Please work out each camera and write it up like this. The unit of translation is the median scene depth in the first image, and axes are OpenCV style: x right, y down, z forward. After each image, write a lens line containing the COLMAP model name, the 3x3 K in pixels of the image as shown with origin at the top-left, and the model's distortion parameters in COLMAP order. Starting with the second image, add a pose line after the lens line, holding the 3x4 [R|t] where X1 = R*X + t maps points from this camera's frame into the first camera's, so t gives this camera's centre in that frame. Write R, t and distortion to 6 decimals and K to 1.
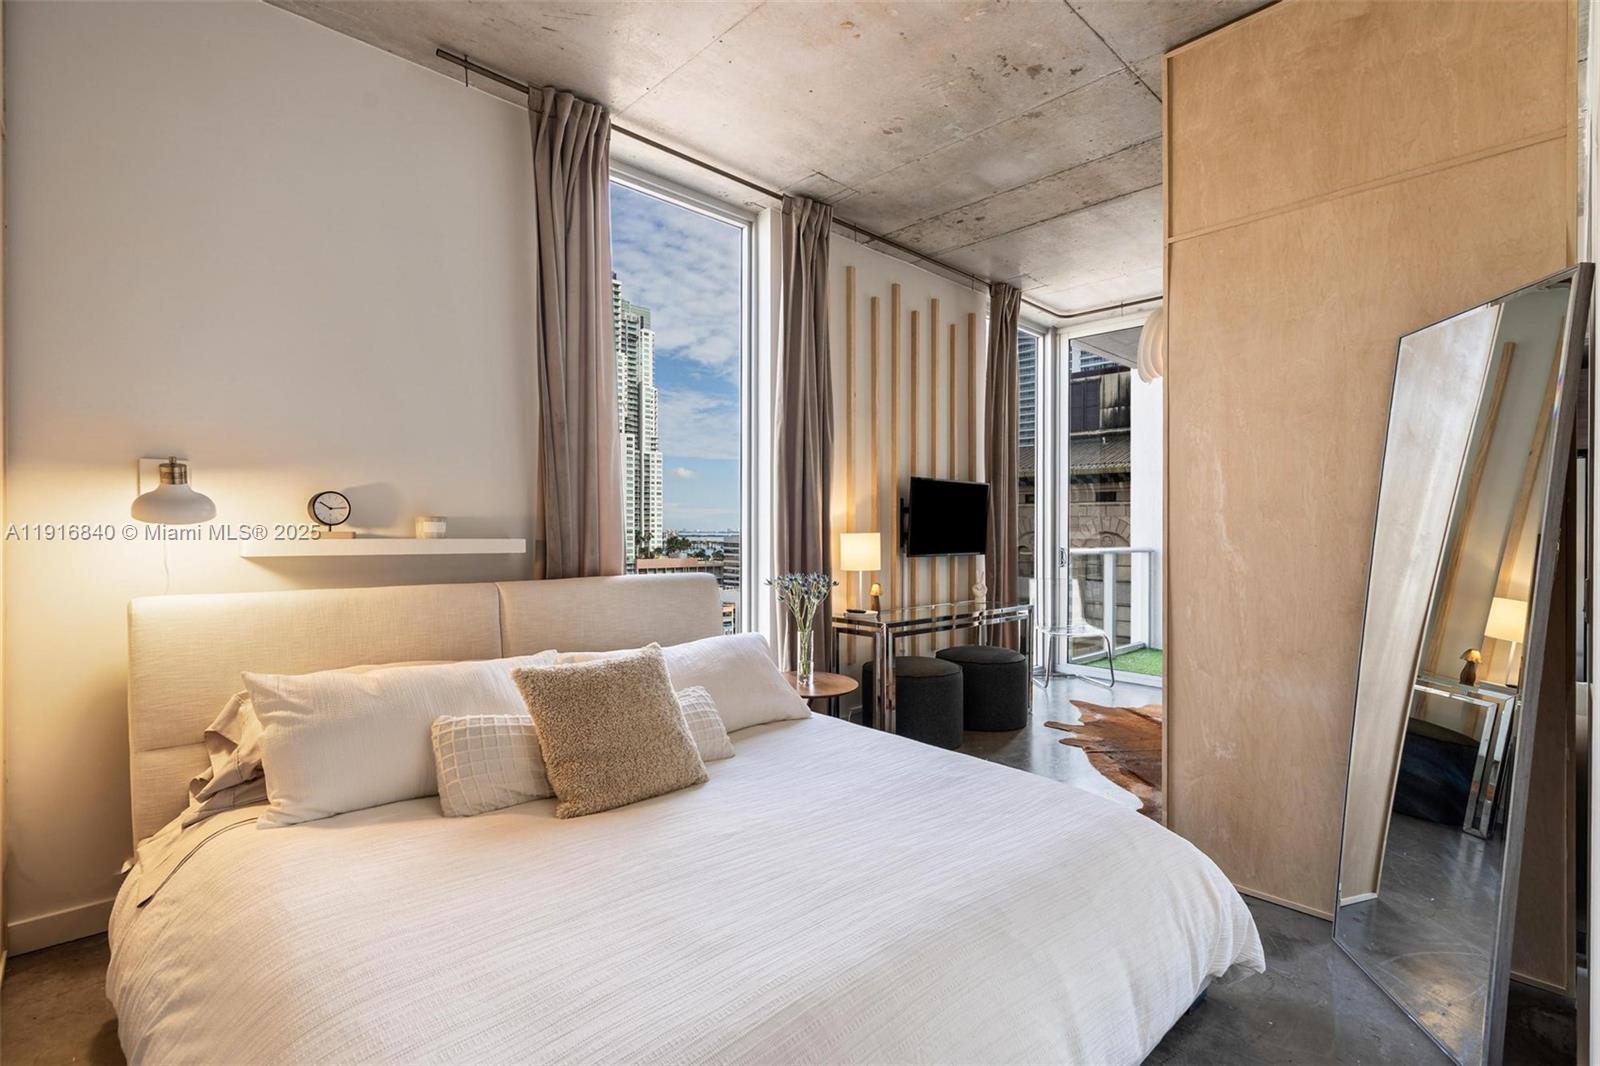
lens RADIAL K [[745.7, 0, 804.4], [0, 745.7, 522.3], [0, 0, 1]] dist [0.012981, 0.000330]
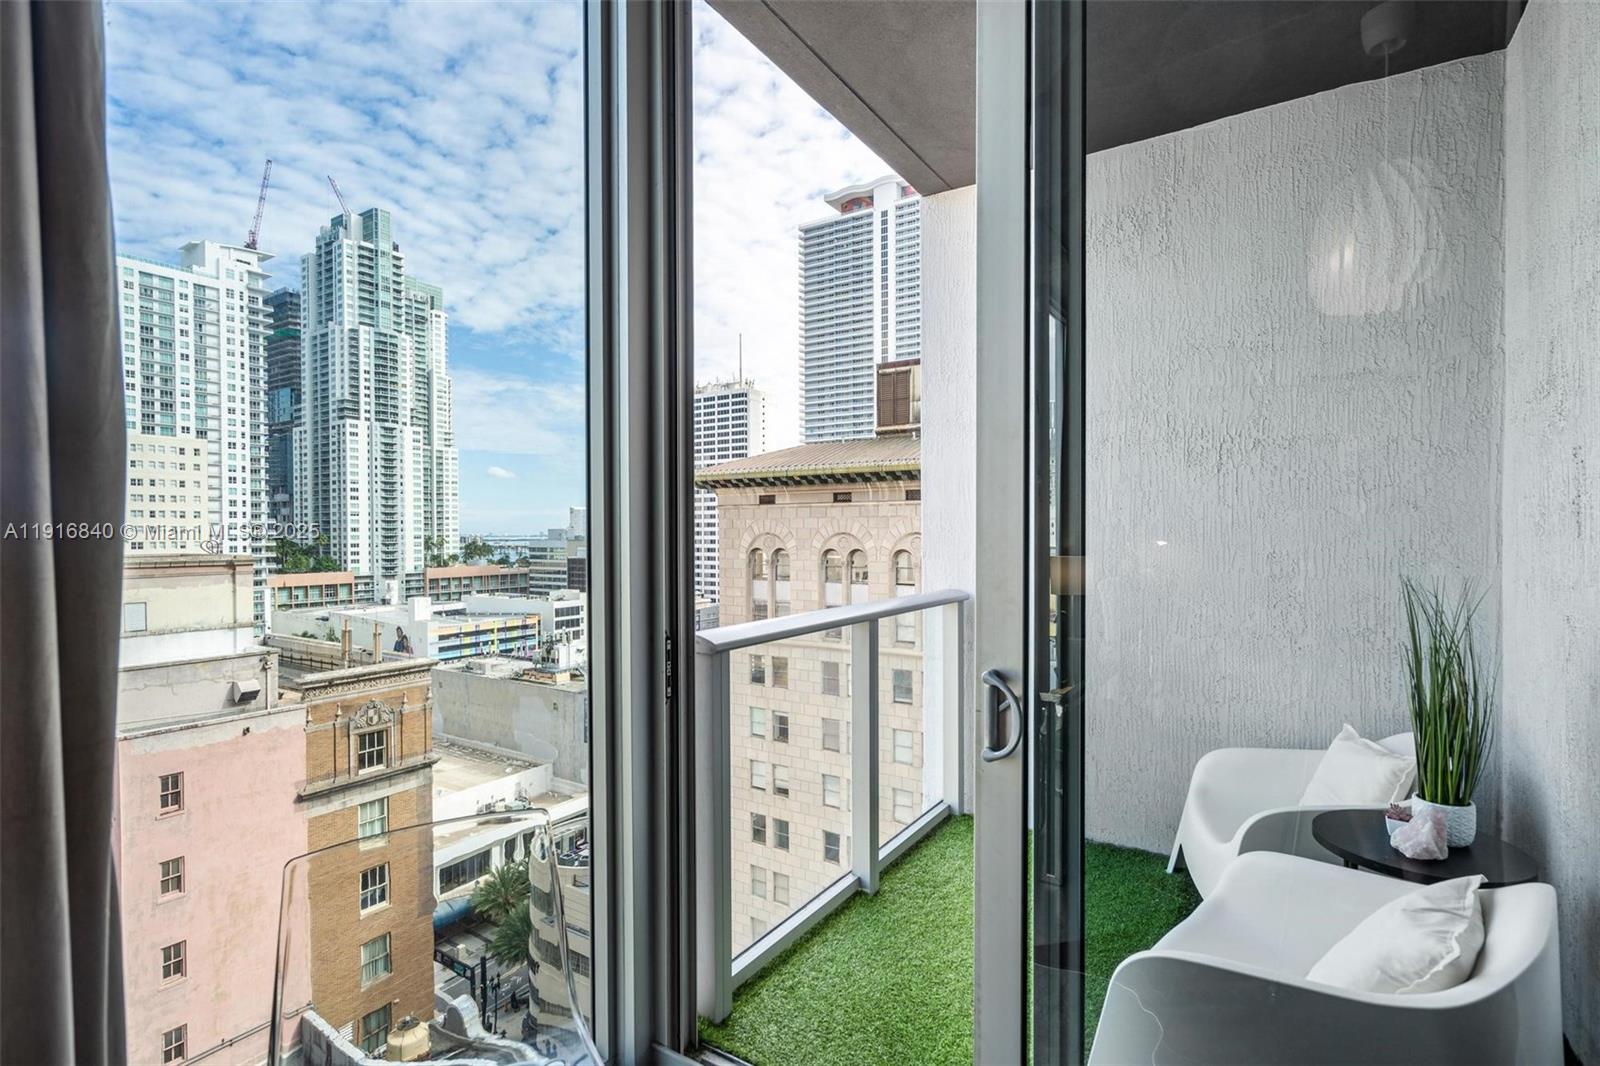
lens RADIAL K [[758.3, 0, 800.0], [0, 758.3, 533.0], [0, 0, 1]] dist [0.008828, -0.000053]
pose [[0.974650, -0.012687, 0.223377, 0.374426], [0.009897, 0.999858, 0.013605, -0.009096], [-0.223518, -0.011049, 0.974637, 0.809284]]
